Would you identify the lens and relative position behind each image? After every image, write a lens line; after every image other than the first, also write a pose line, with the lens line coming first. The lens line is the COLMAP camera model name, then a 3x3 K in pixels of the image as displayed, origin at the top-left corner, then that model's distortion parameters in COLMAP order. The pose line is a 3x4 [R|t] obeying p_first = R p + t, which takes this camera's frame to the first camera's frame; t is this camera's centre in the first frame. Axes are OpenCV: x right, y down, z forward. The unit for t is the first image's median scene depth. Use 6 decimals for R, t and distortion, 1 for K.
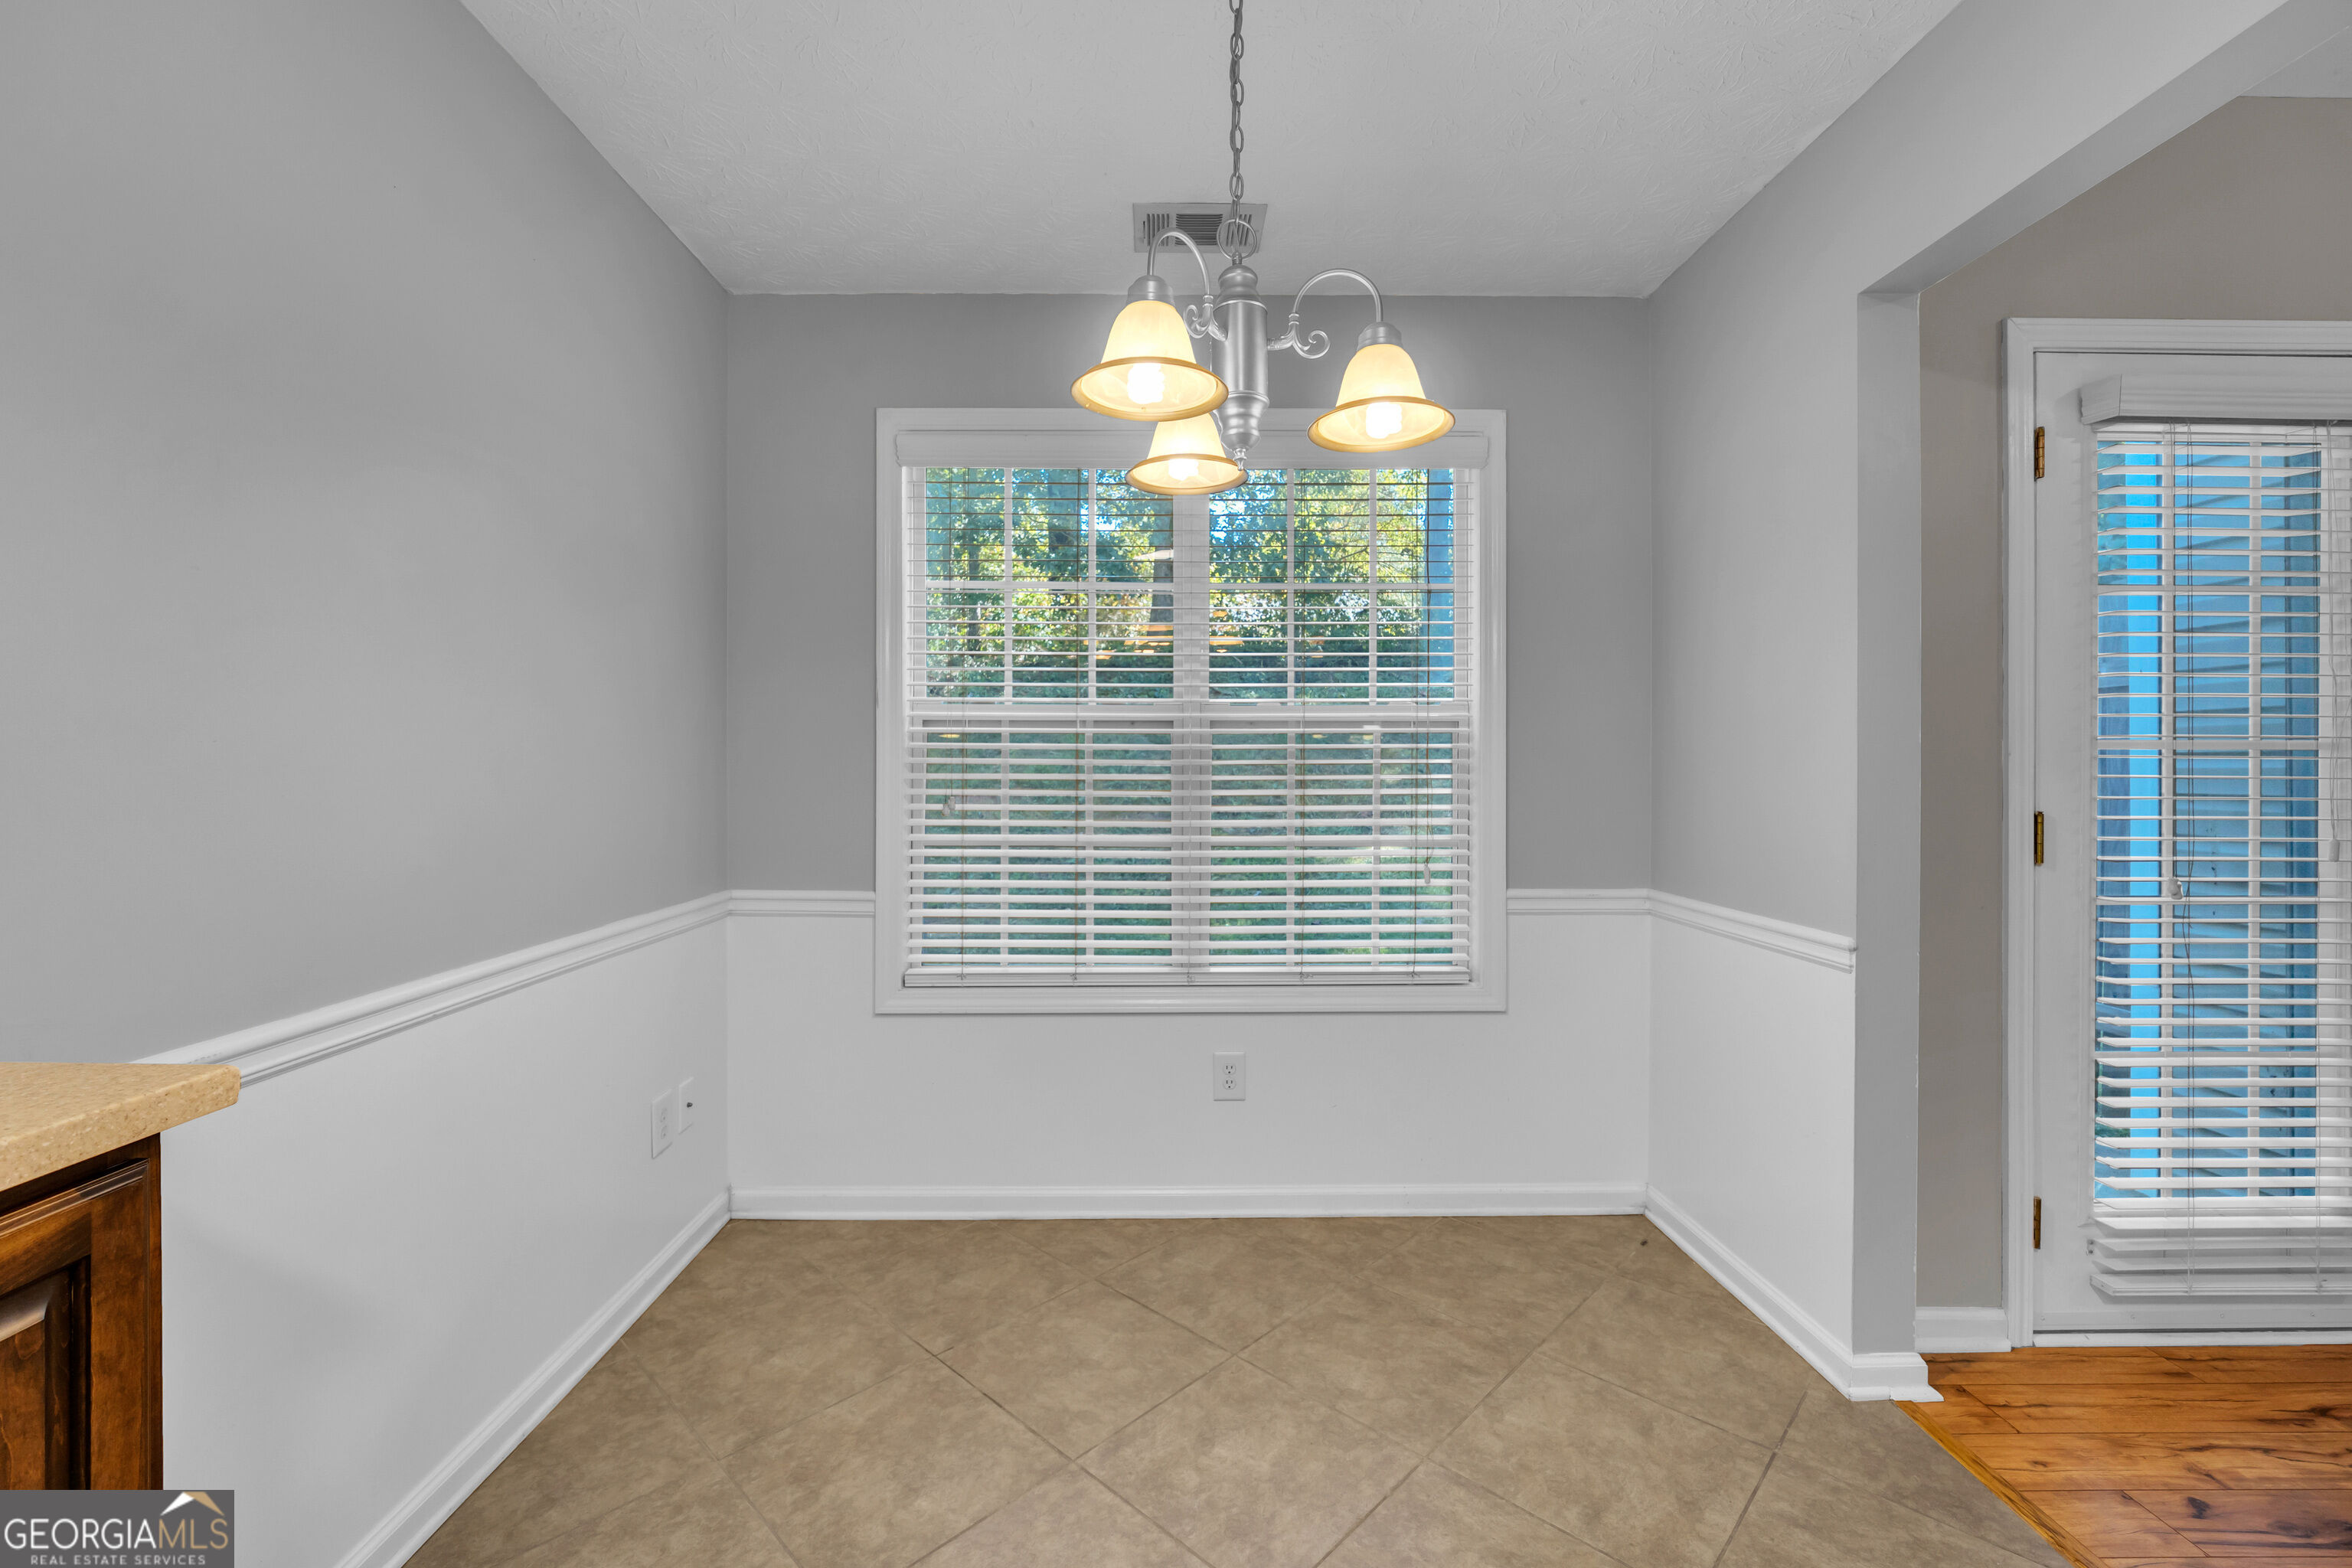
lens RADIAL K [[1013.3, 0, 1122.7], [0, 1013.3, 763.5], [0, 0, 1]] dist [-0.014445, 0.000304]
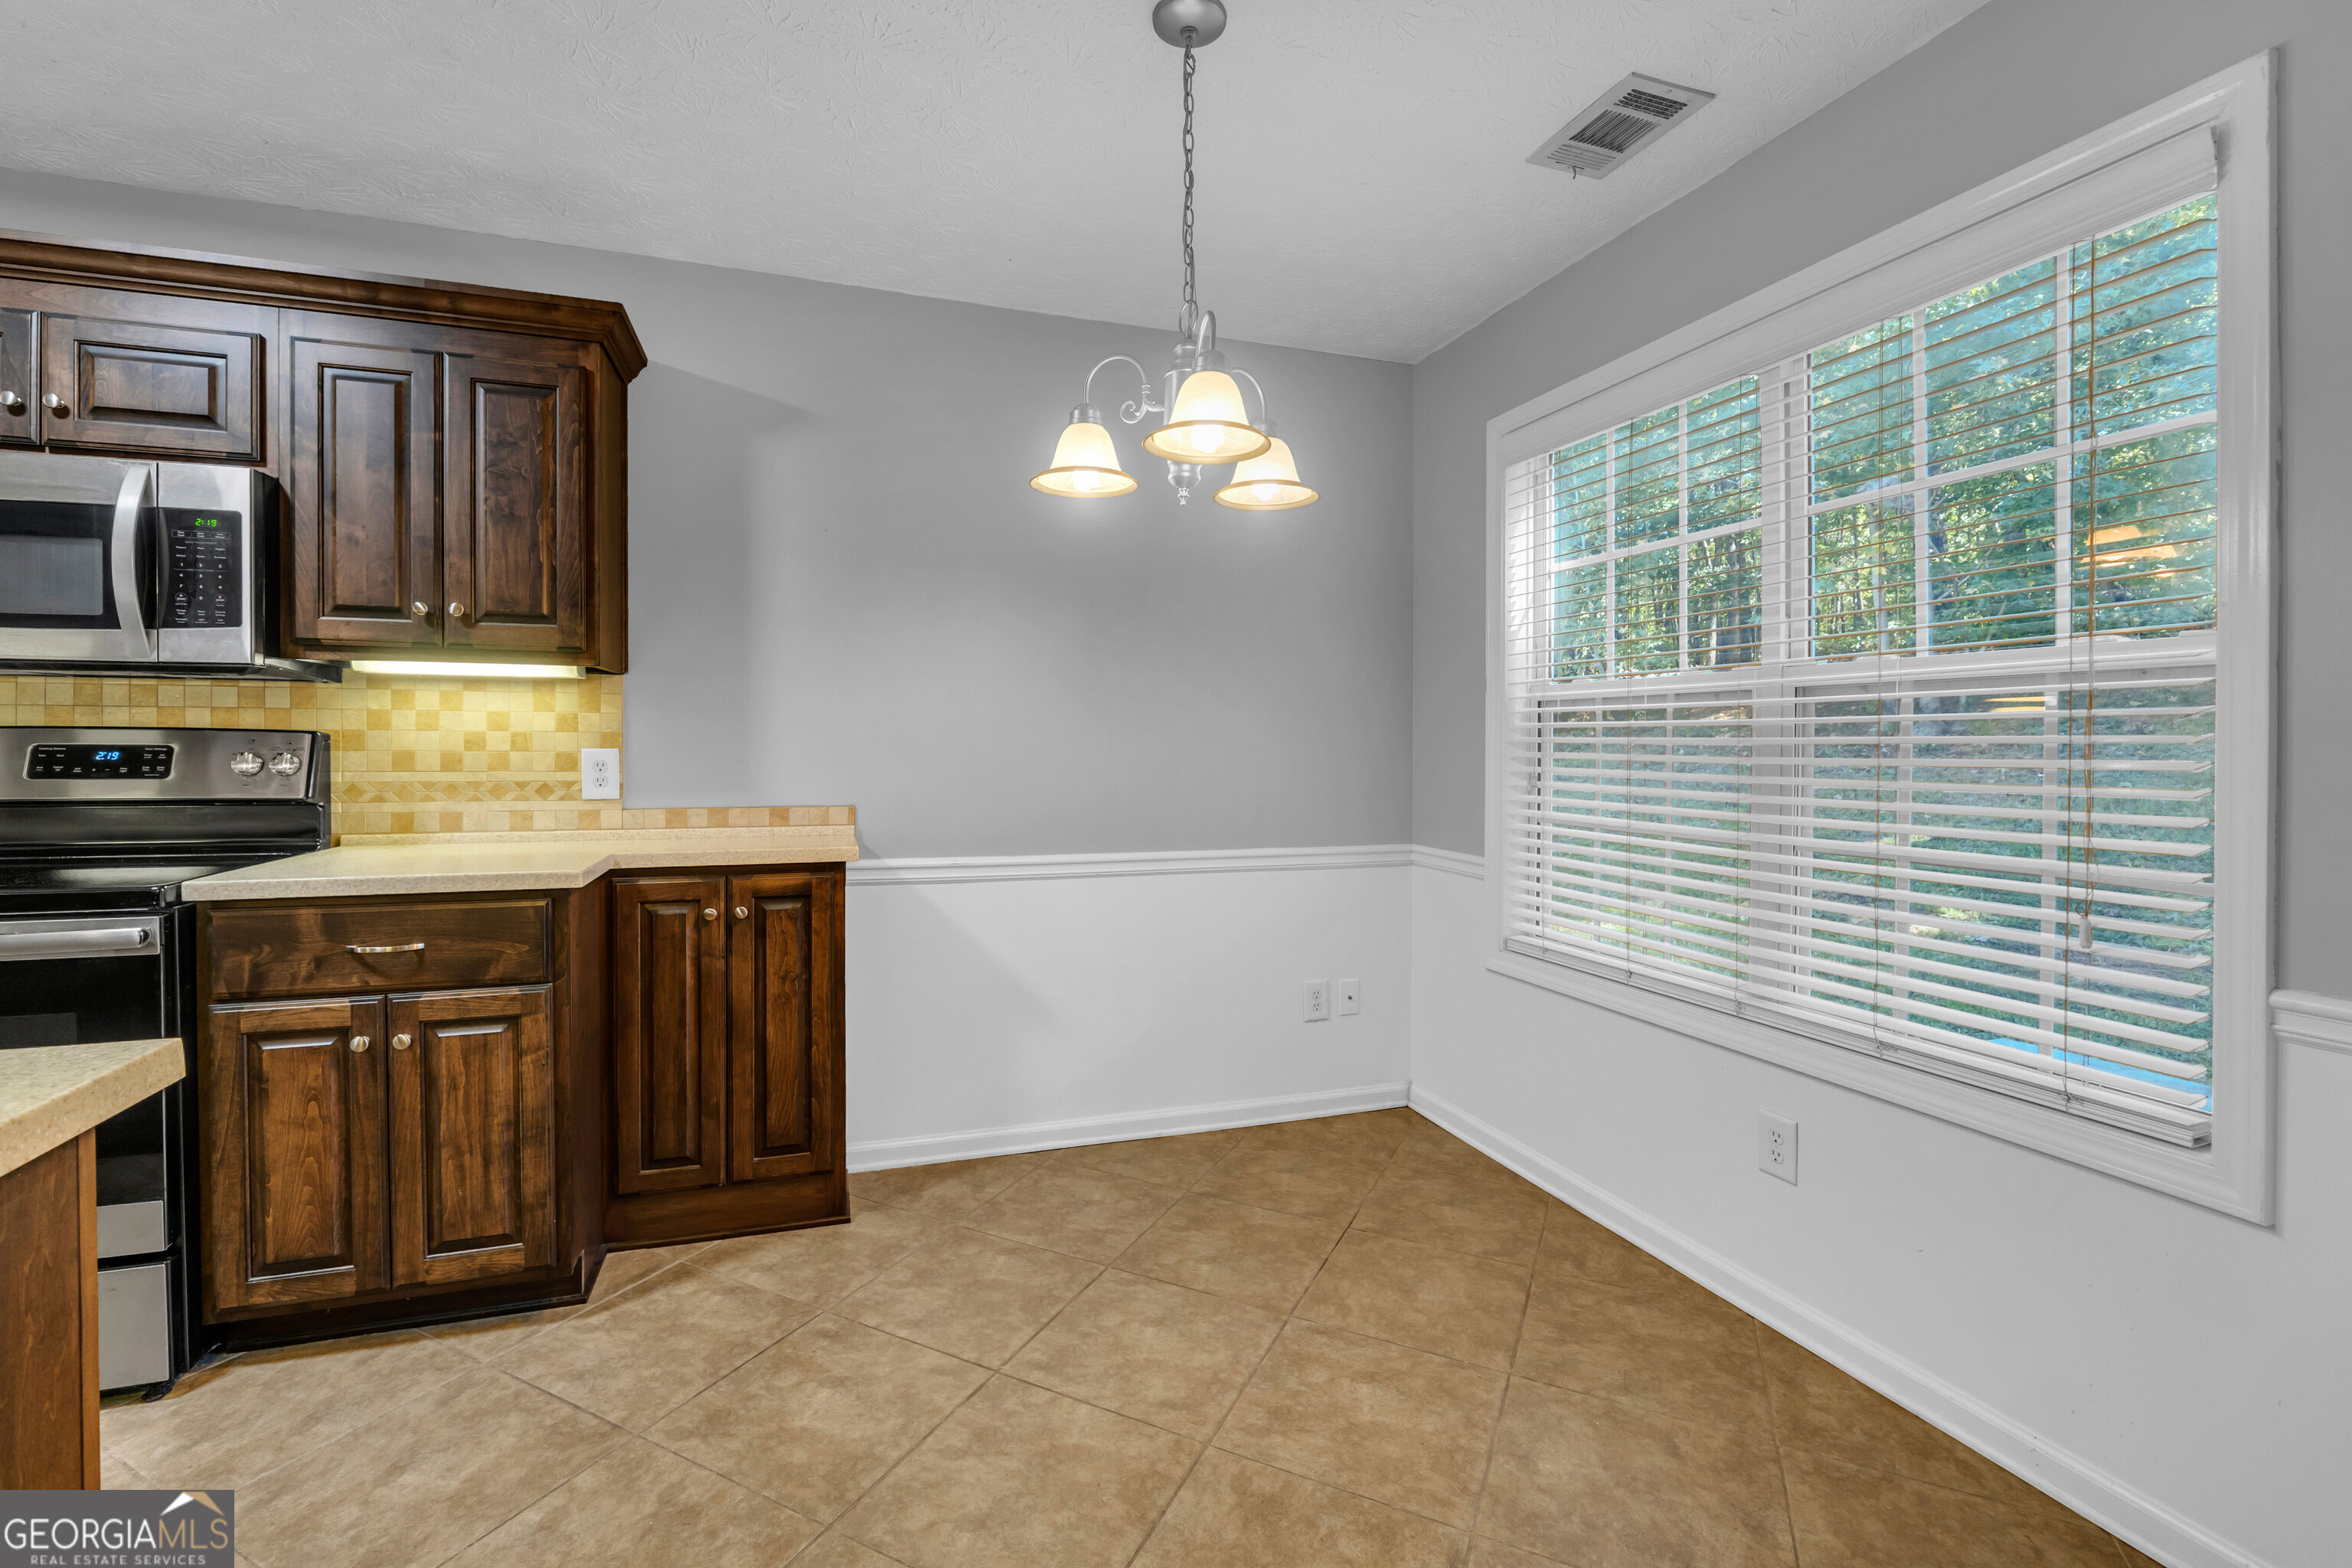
lens RADIAL K [[1013.3, 0, 1158.4], [0, 1013.3, 763.8], [0, 0, 1]] dist [-0.014445, 0.000304]
pose [[0.308690, 0.020644, -0.950939, 0.797354], [-0.007076, 0.999787, 0.019407, 0.005630], [0.951136, 0.000738, 0.308771, 0.363063]]
